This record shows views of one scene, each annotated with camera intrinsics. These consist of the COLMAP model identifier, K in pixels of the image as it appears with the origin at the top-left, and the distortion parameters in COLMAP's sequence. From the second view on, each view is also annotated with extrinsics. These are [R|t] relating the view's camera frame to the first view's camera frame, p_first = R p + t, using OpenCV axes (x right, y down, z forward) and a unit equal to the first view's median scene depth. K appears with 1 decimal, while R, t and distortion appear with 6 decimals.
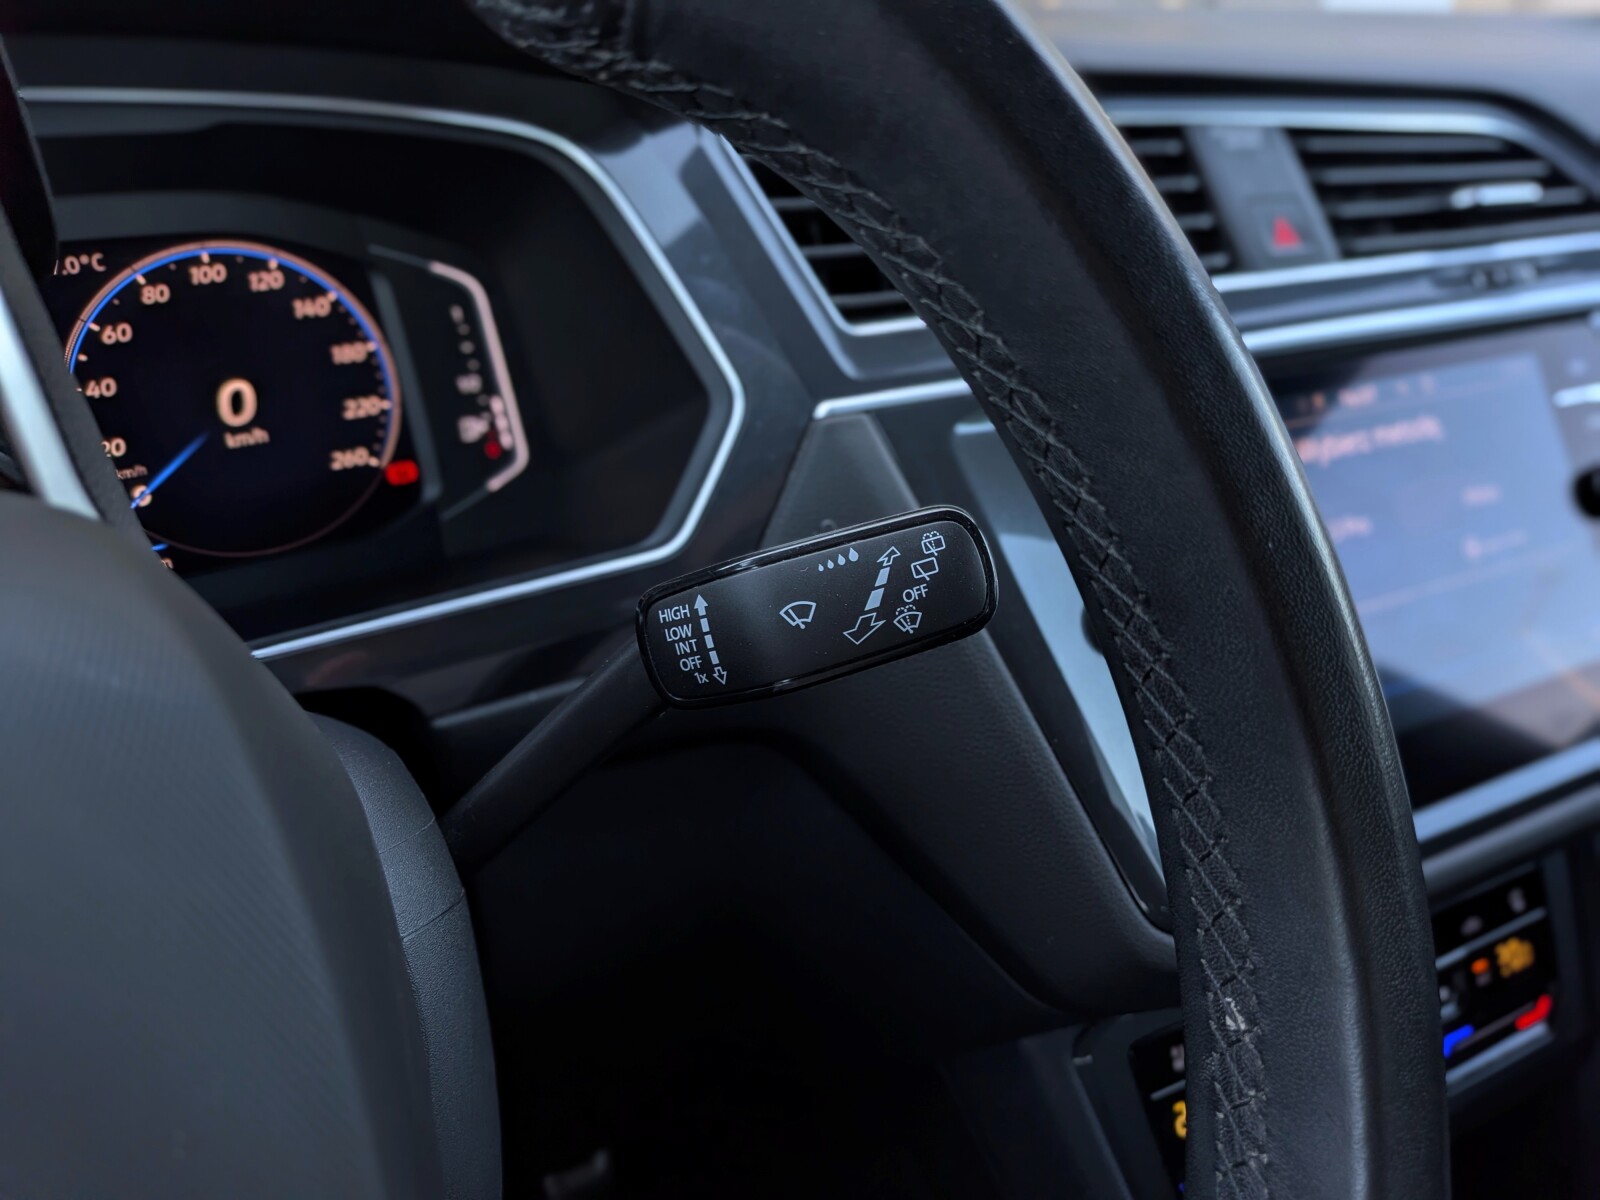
lens RADIAL K [[1167.6, 0, 790.0], [0, 1167.6, 584.0], [0, 0, 1]] dist [0.048894, -0.103034]
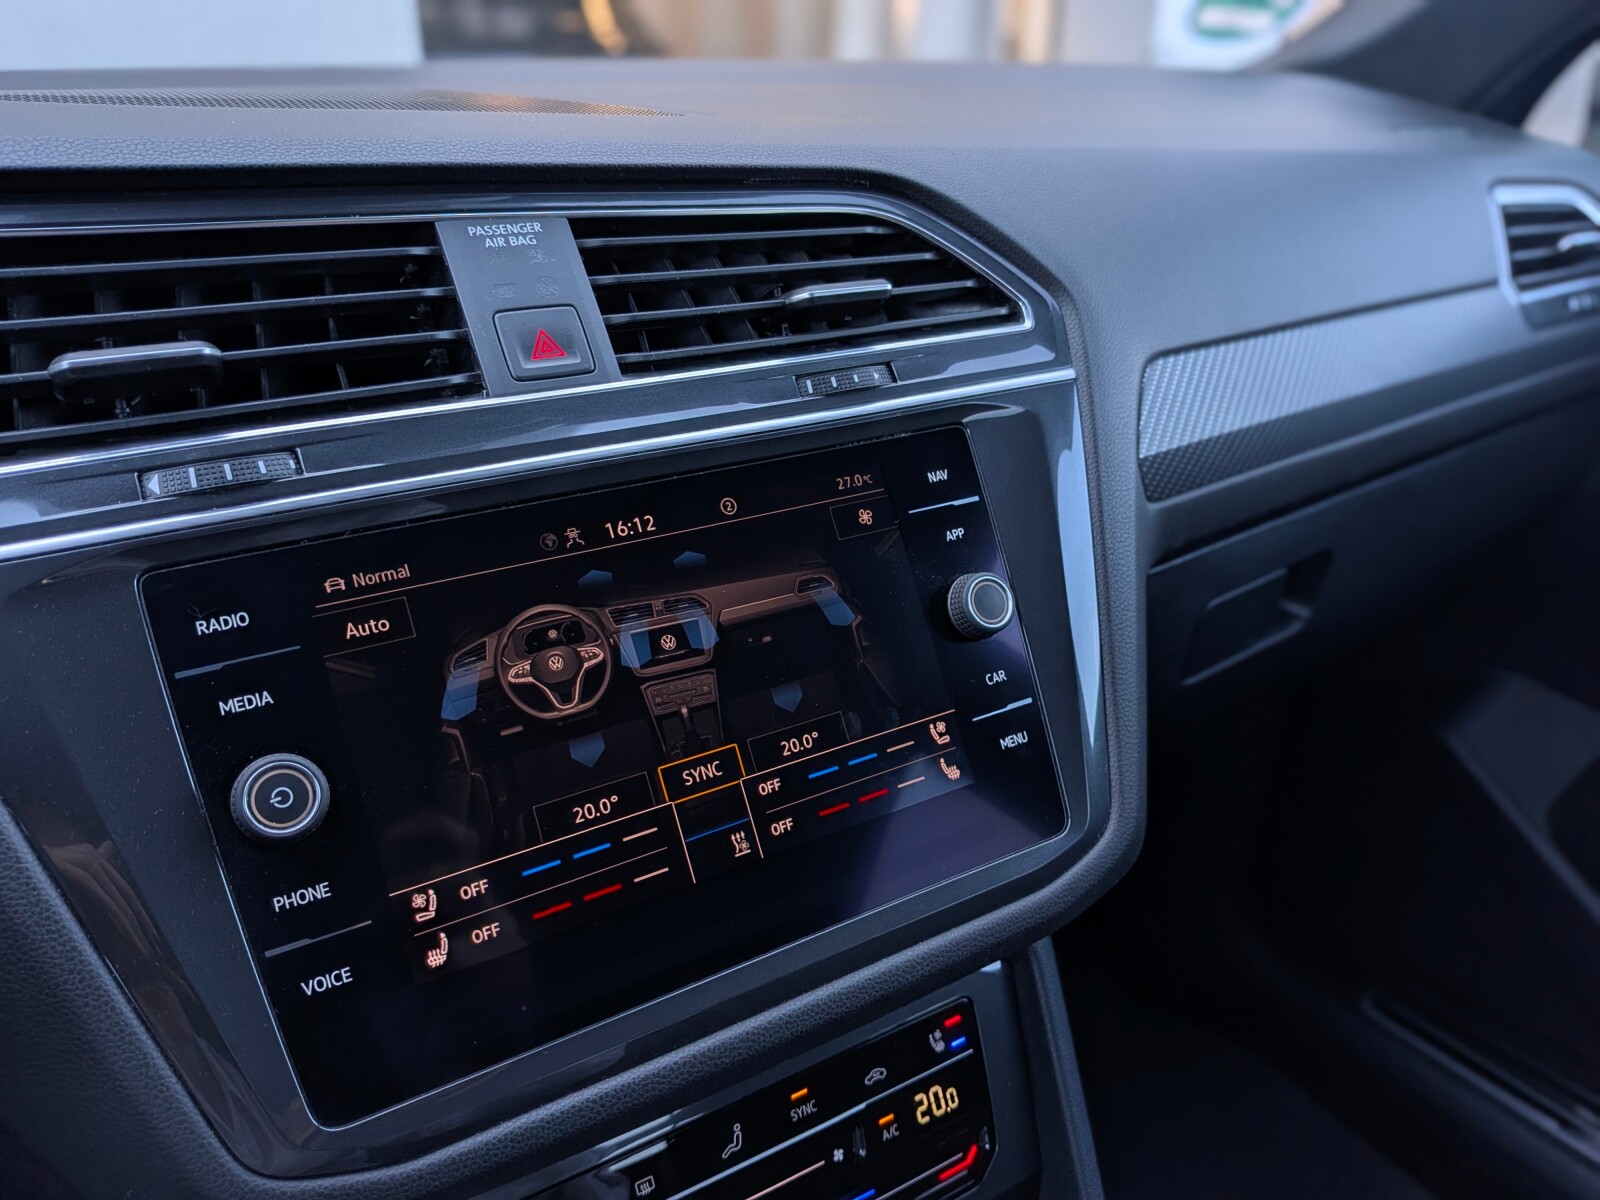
lens RADIAL K [[1167.6, 0, 794.6], [0, 1167.6, 598.3], [0, 0, 1]] dist [0.048894, -0.103034]
pose [[0.996733, -0.026089, 0.076437, 0.604460], [0.026842, 0.999601, -0.008838, -0.103688], [-0.076176, 0.010861, 0.997035, 0.100210]]
